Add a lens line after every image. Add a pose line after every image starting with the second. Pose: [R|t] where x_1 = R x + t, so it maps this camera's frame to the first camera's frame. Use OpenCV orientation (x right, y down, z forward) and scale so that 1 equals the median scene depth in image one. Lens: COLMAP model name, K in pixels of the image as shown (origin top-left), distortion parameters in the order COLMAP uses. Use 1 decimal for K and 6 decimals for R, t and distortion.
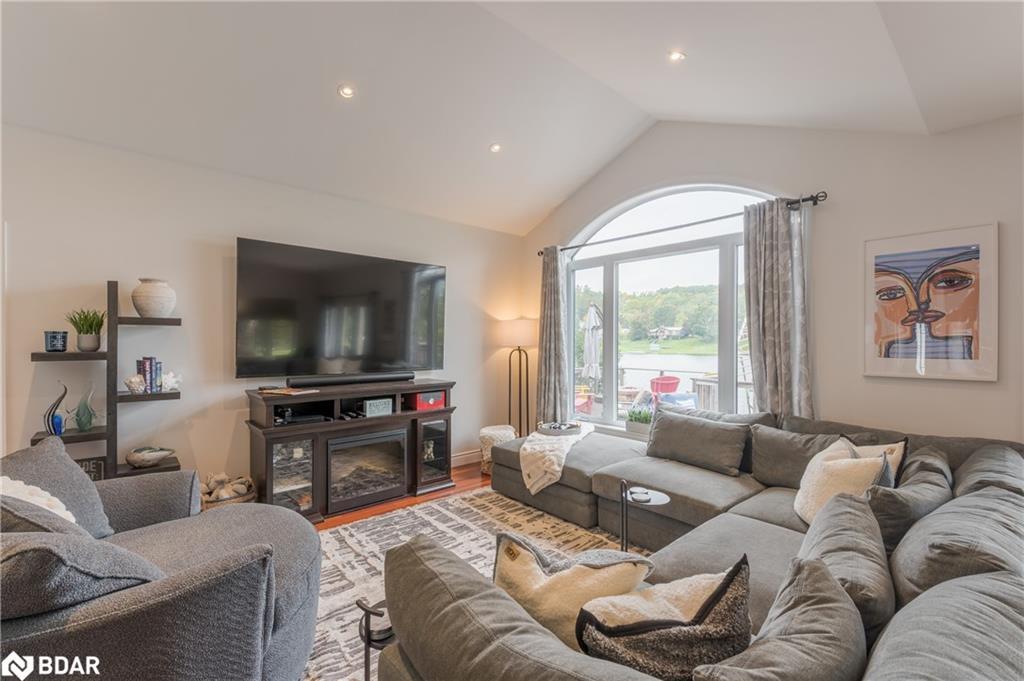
lens RADIAL K [[446.9, 0, 529.6], [0, 446.9, 345.3], [0, 0, 1]] dist [-0.001004, 0.000714]
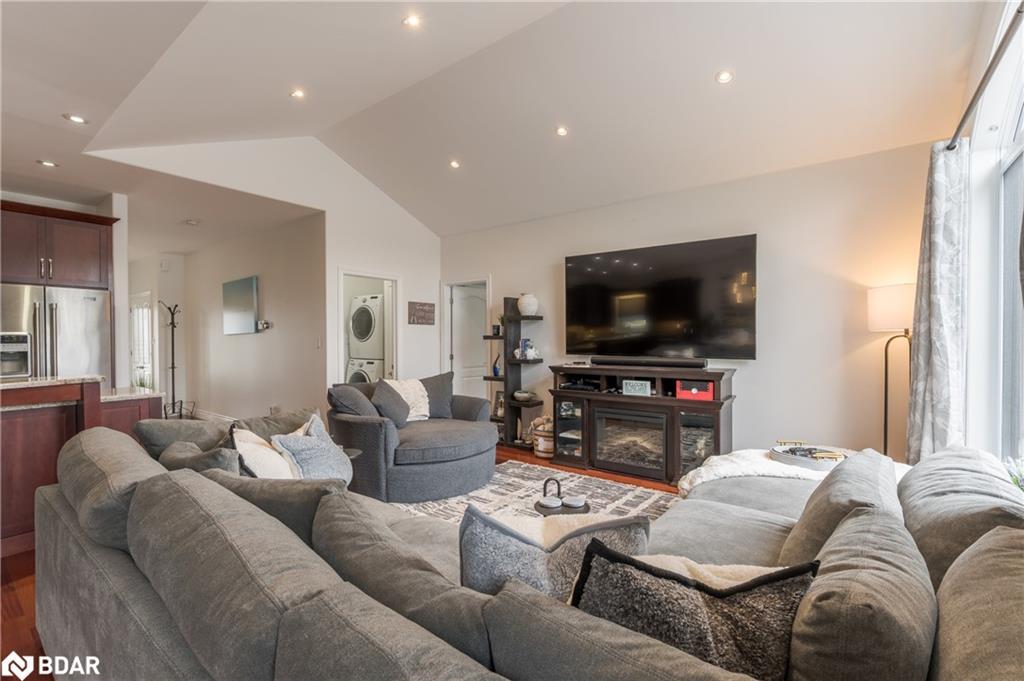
lens RADIAL K [[446.9, 0, 508.5], [0, 446.9, 345.7], [0, 0, 1]] dist [-0.001004, 0.000714]
pose [[0.162537, 0.011015, -0.986641, 0.752469], [-0.008512, 0.999916, 0.009761, 0.032976], [0.986666, 0.006812, 0.162617, 0.577191]]
